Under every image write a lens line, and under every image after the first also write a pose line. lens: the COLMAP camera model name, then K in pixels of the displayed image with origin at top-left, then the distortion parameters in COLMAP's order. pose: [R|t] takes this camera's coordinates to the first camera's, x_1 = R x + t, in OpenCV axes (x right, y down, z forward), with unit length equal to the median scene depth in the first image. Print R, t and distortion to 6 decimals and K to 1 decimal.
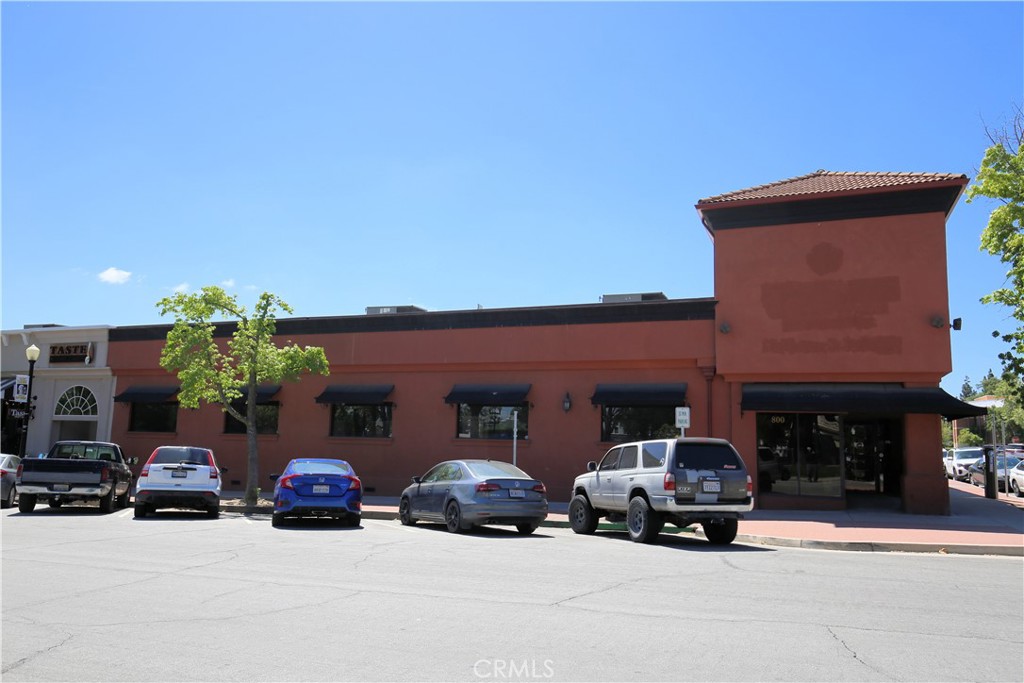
lens RADIAL K [[741.6, 0, 512.0], [0, 741.6, 341.5], [0, 0, 1]] dist [0.008149, 0.002185]
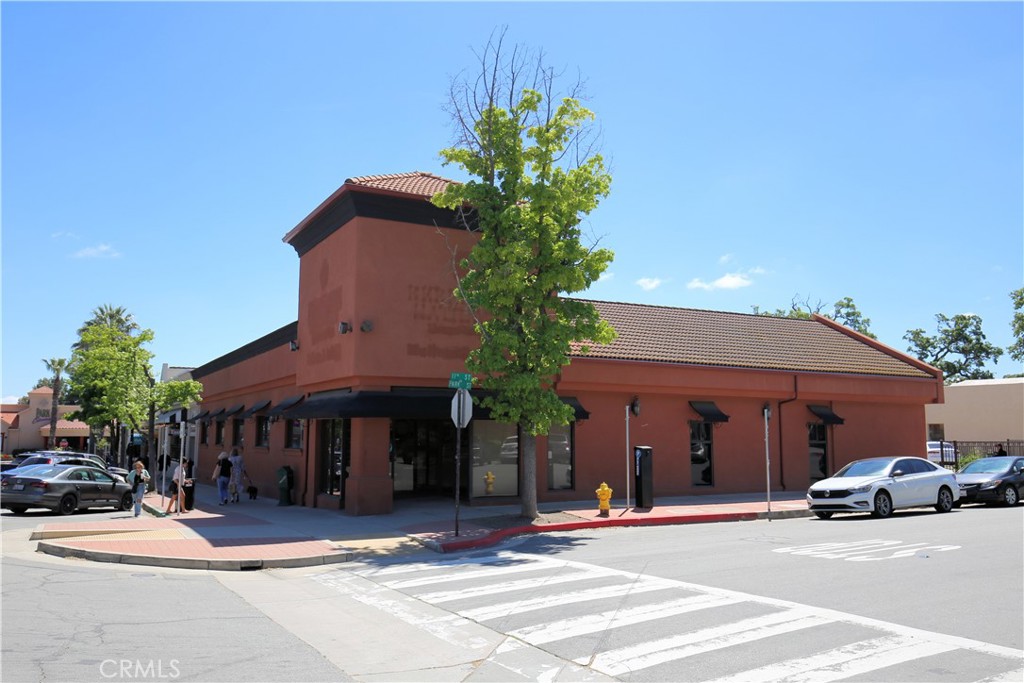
lens RADIAL K [[837.3, 0, 512.0], [0, 837.3, 341.5], [0, 0, 1]] dist [0.012615, 0.006002]
pose [[0.764861, -0.096095, -0.636987, 1.235722], [0.105530, 0.994144, -0.023259, 0.036546], [0.635492, -0.049432, 0.770523, 0.217054]]
